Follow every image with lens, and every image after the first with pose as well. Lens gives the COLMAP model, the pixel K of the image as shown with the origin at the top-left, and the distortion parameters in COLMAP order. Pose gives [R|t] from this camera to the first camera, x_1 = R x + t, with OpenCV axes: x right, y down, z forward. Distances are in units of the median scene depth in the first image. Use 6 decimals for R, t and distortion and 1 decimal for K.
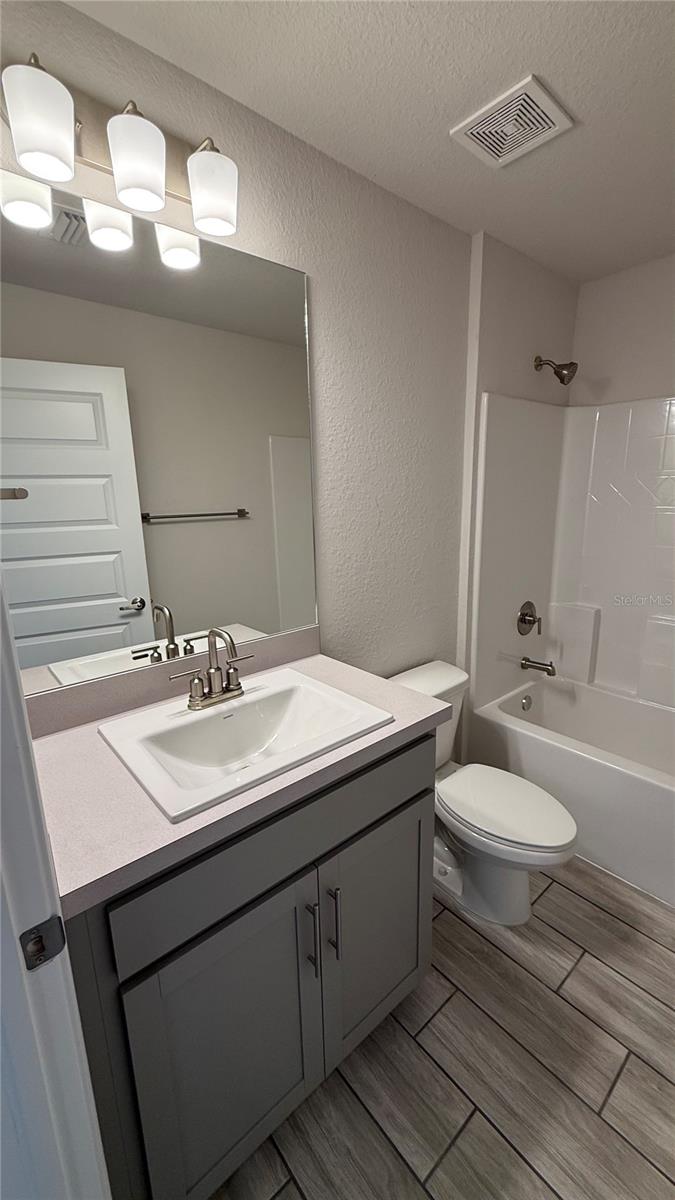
lens RADIAL K [[478.0, 0, 337.9], [0, 478.0, 598.0], [0, 0, 1]] dist [-0.000468, -0.000347]
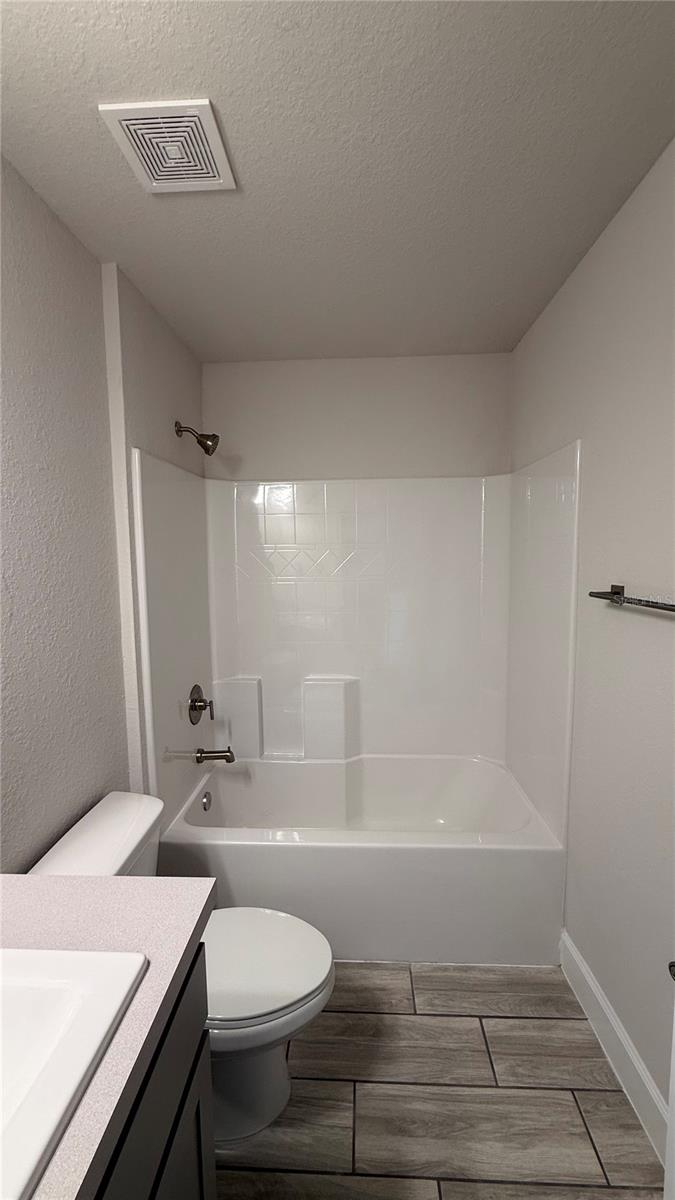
lens RADIAL K [[478.0, 0, 337.9], [0, 478.0, 598.0], [0, 0, 1]] dist [-0.000468, -0.000347]
pose [[0.687836, -0.055246, 0.723760, -0.060386], [0.158753, 0.984410, -0.075732, -0.048797], [-0.708293, 0.166990, 0.685883, 0.202125]]
